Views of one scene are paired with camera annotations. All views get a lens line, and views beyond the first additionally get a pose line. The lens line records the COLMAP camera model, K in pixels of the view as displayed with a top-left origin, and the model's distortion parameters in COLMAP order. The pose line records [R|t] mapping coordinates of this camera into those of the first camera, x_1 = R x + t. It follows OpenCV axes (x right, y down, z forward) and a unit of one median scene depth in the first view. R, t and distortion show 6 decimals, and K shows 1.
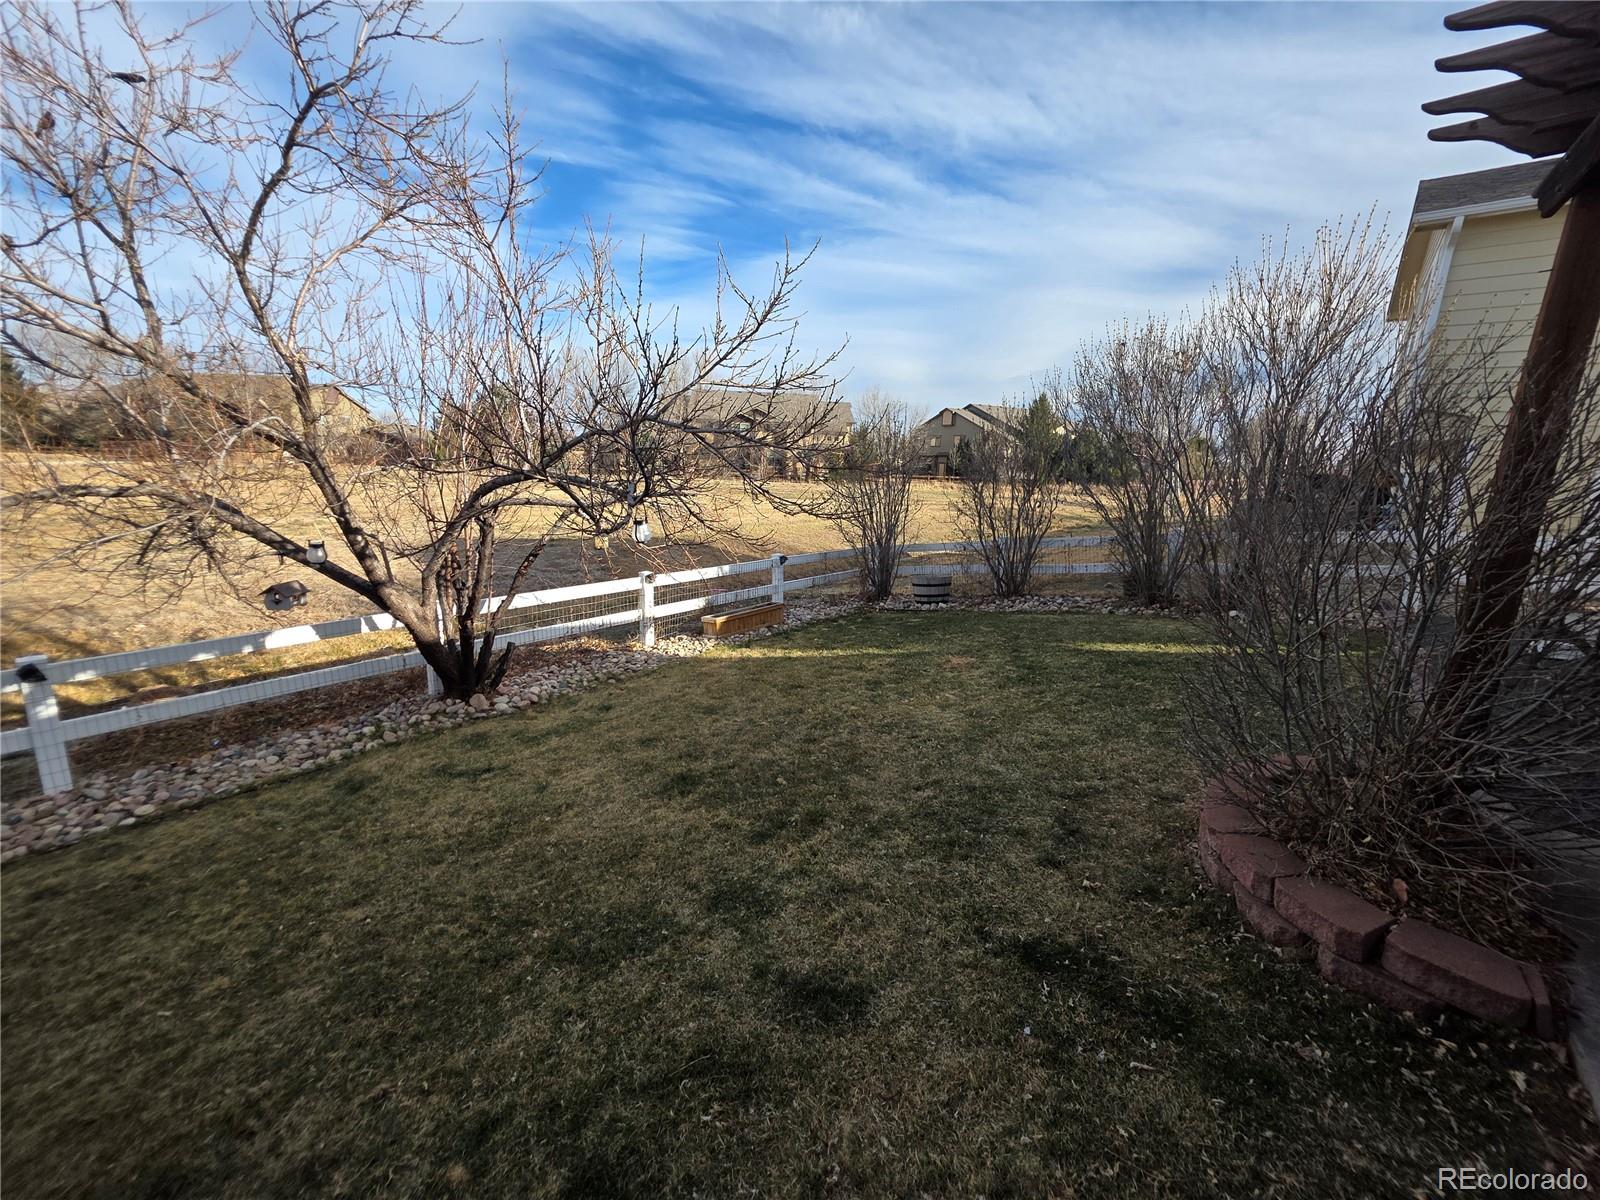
lens RADIAL K [[638.3, 0, 804.8], [0, 638.3, 589.4], [0, 0, 1]] dist [0.001021, -0.000493]
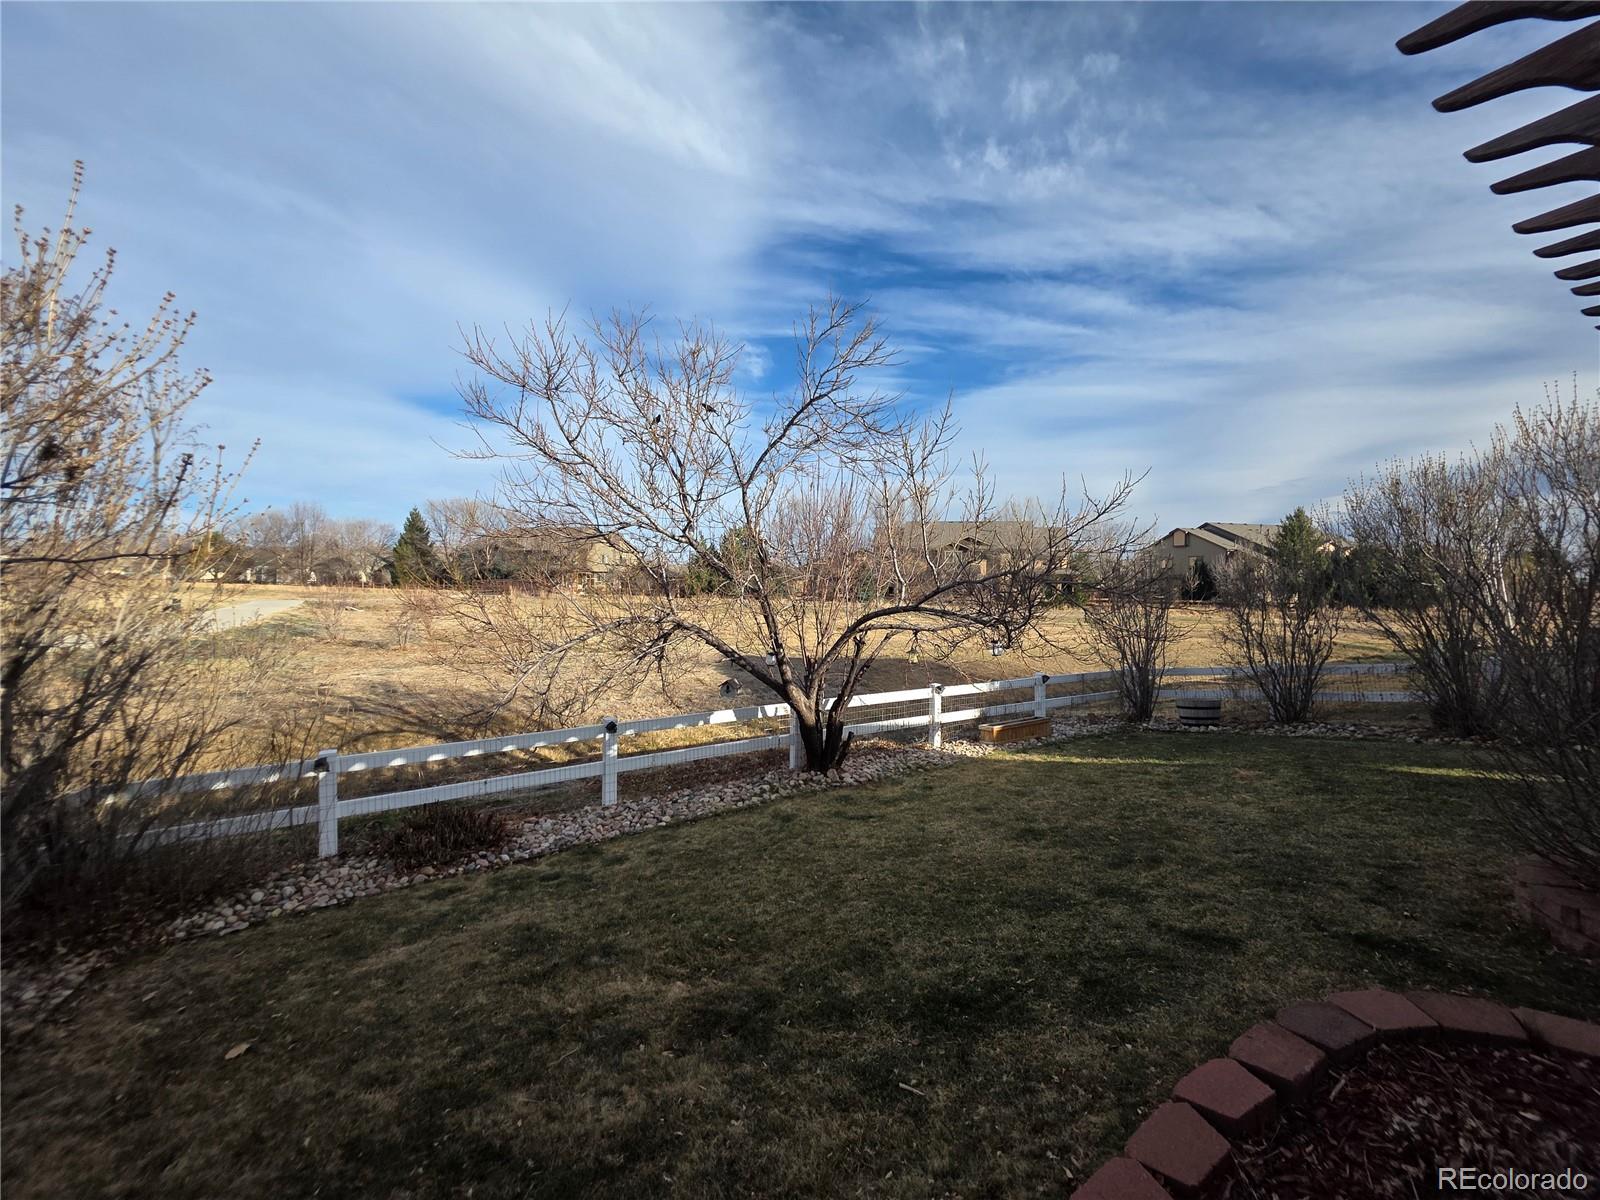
lens RADIAL K [[638.3, 0, 804.8], [0, 638.3, 589.4], [0, 0, 1]] dist [0.001021, -0.000493]
pose [[0.950914, -0.013613, -0.309156, -0.106486], [-0.046457, 0.981431, -0.186107, 0.033469], [0.305948, 0.191334, 0.932624, -0.242312]]
